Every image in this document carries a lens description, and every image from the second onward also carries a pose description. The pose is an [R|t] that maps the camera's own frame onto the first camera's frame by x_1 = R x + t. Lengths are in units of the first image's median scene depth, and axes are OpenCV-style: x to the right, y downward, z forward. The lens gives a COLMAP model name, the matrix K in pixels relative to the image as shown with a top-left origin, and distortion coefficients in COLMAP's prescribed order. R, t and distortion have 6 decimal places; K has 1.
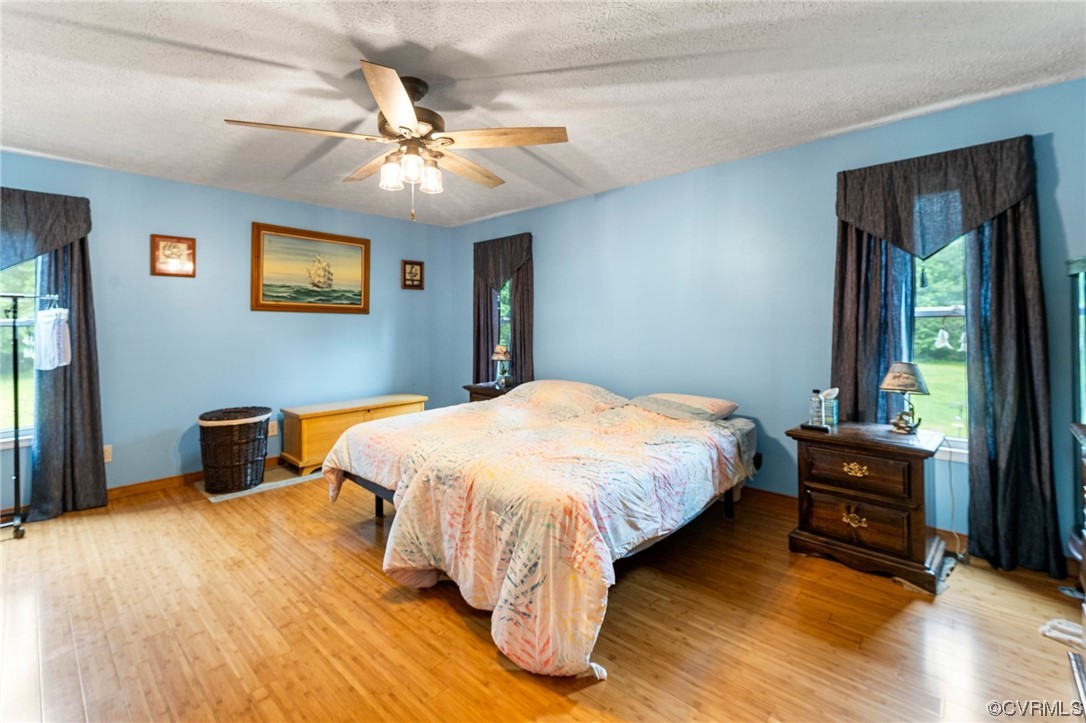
lens RADIAL K [[475.9, 0, 537.7], [0, 475.9, 325.0], [0, 0, 1]] dist [0.000365, -0.000076]
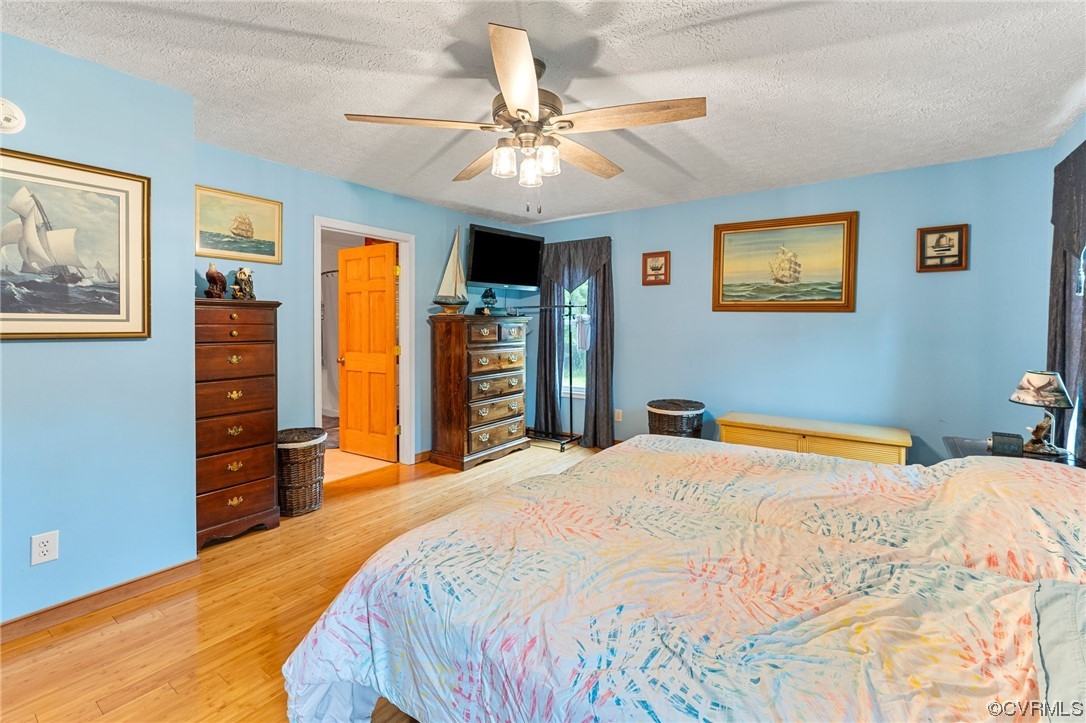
lens RADIAL K [[475.9, 0, 539.0], [0, 475.9, 325.8], [0, 0, 1]] dist [0.000365, -0.000076]
pose [[0.114416, 0.016481, -0.993296, 0.352127], [-0.005170, 0.999859, 0.015995, -0.011912], [0.993419, 0.003306, 0.114485, 0.461337]]
